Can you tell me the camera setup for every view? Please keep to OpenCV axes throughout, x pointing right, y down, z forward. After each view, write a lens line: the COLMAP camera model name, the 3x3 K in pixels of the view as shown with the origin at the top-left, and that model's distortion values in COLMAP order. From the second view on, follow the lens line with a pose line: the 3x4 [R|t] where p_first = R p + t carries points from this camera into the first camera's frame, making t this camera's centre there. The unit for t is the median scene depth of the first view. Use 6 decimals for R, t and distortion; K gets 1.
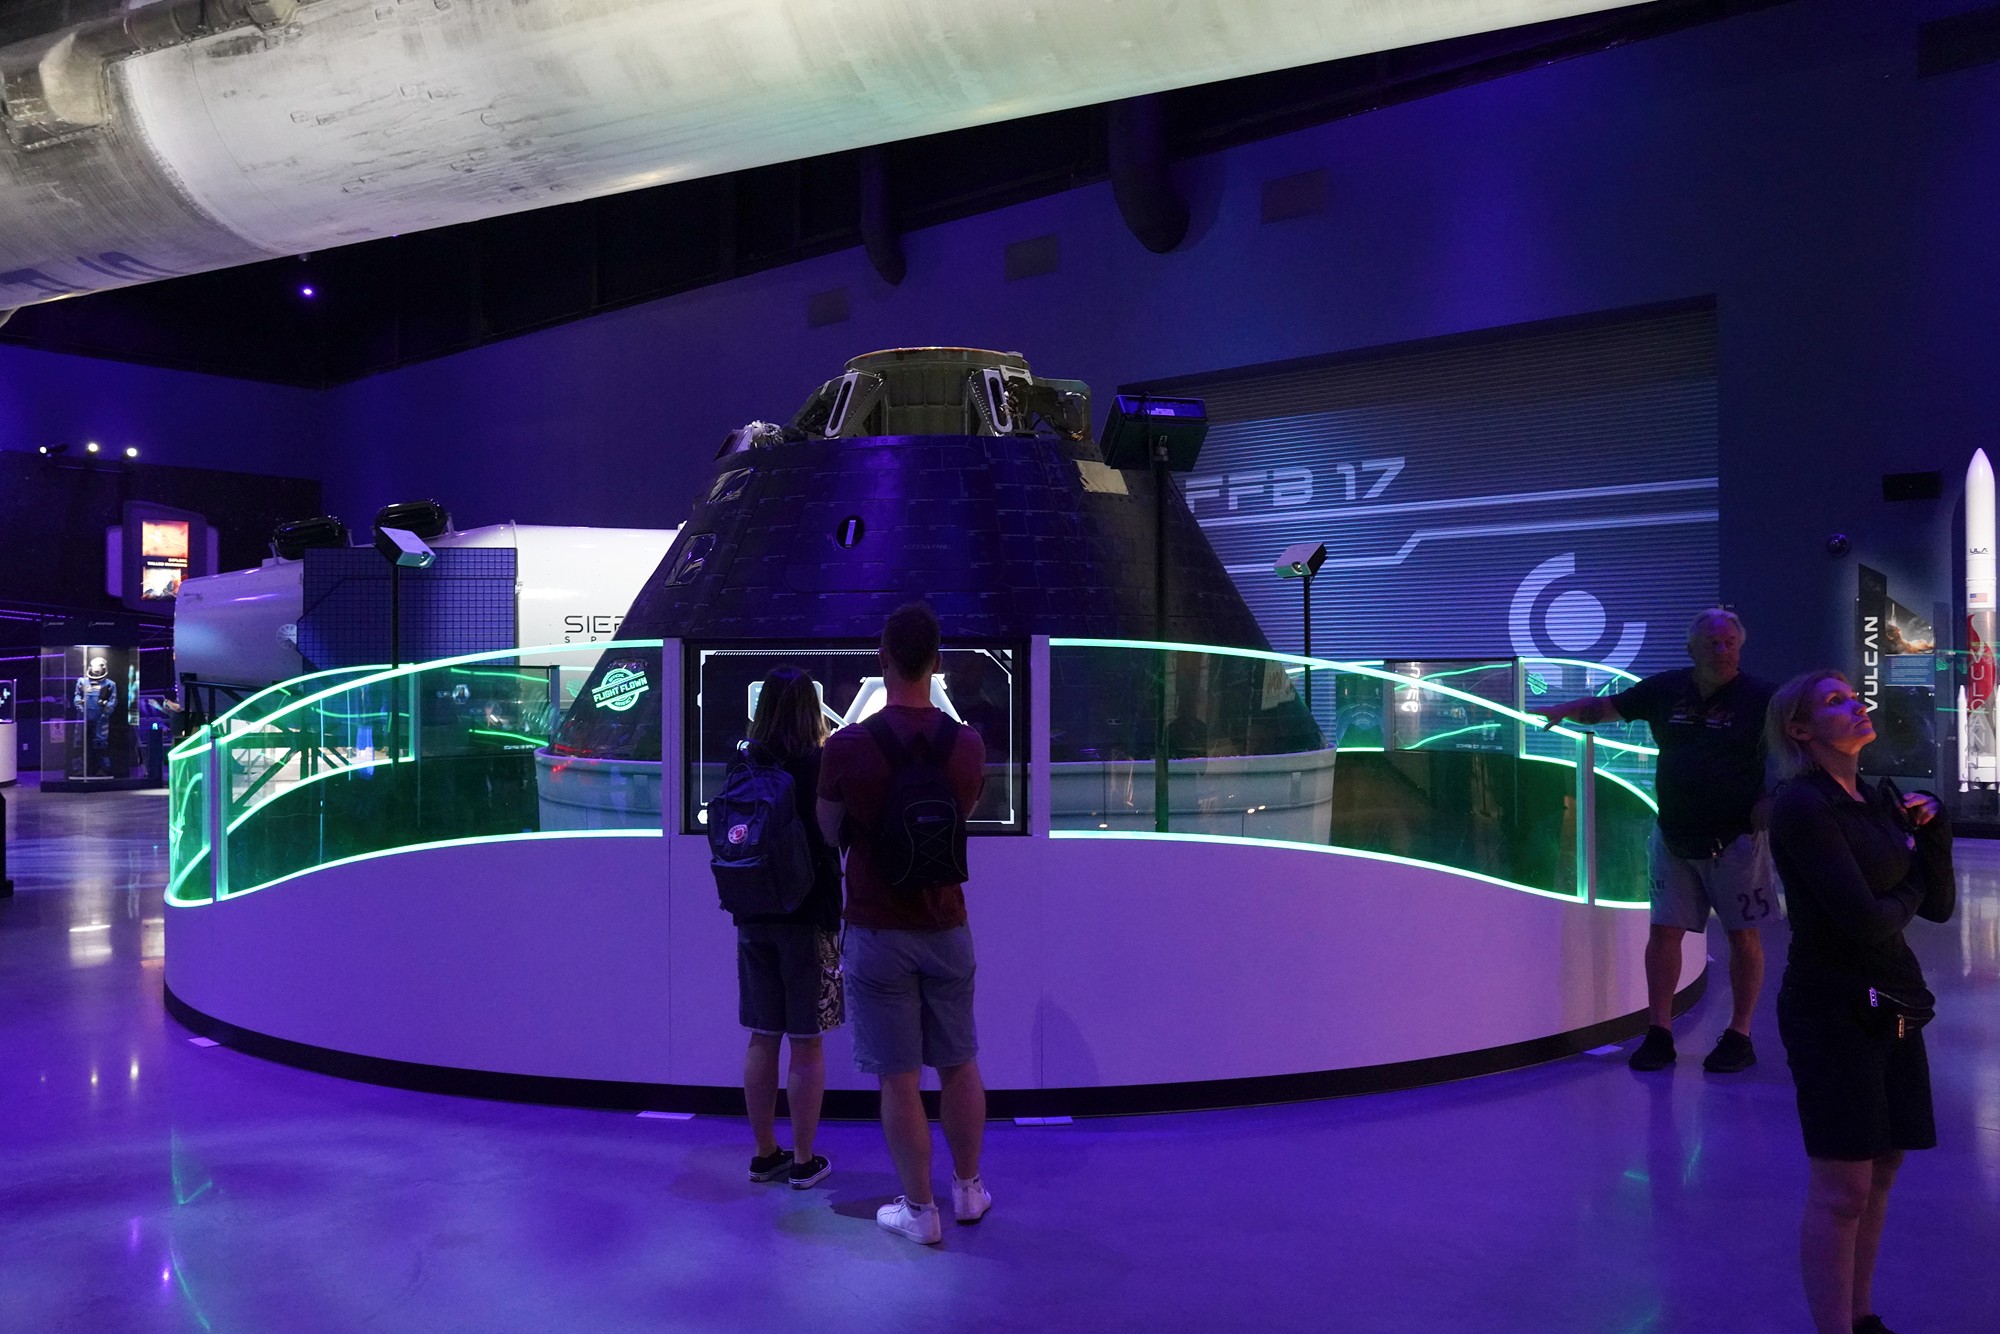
lens RADIAL K [[1574.2, 0, 1000.0], [0, 1574.2, 667.0], [0, 0, 1]] dist [-0.011985, 0.014141]
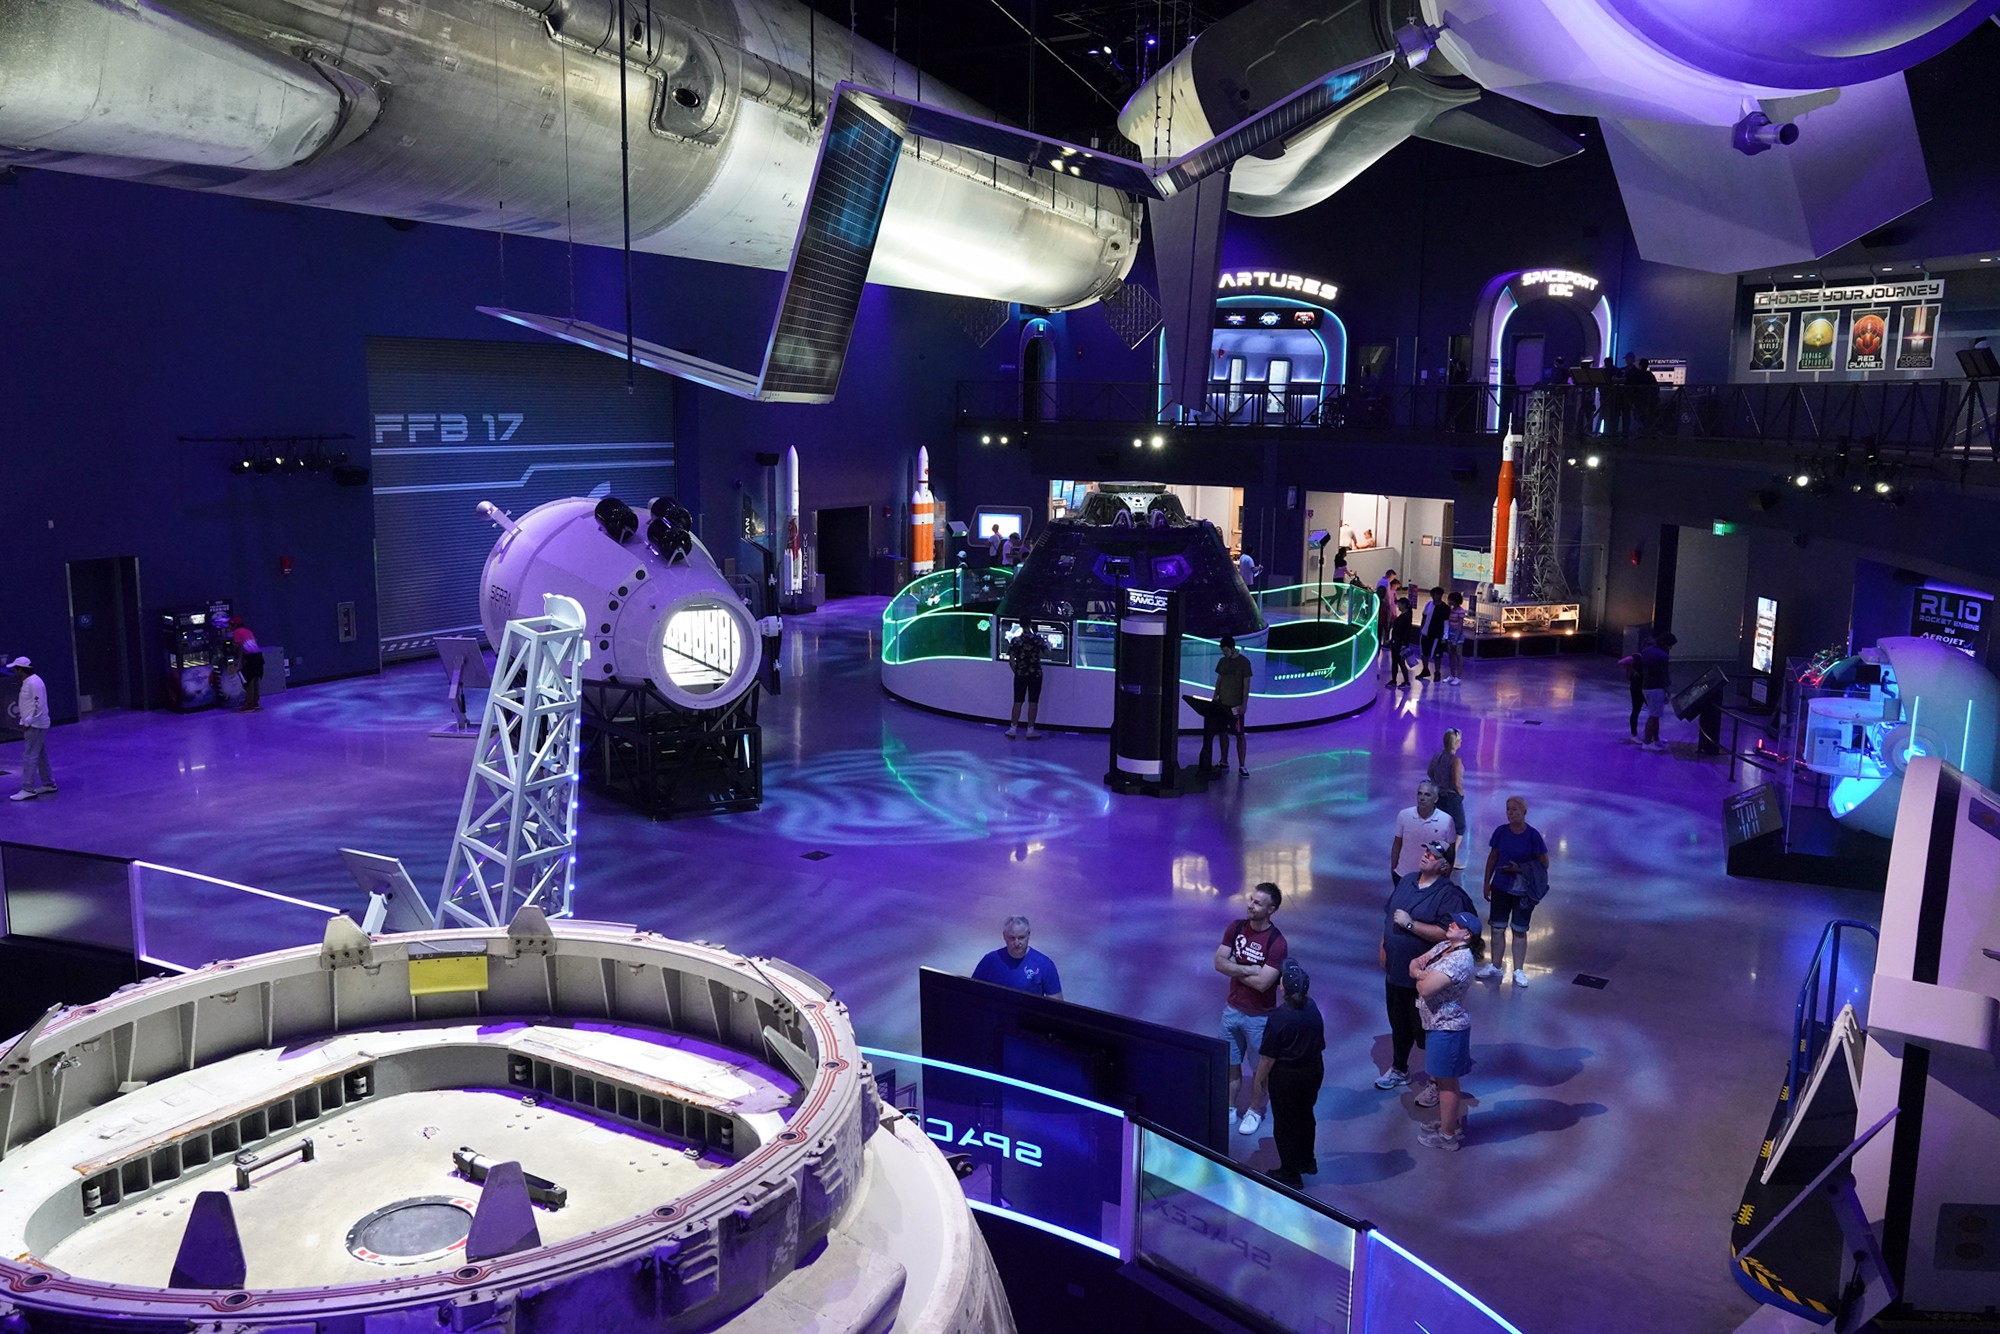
lens RADIAL K [[1574.2, 0, 1000.0], [0, 1574.2, 667.0], [0, 0, 1]] dist [-0.011985, 0.014141]
pose [[-0.110759, -0.156825, 0.981396, -1.822896], [-0.015554, 0.987624, 0.156065, -0.194376], [-0.993726, 0.002021, -0.111828, 1.032326]]
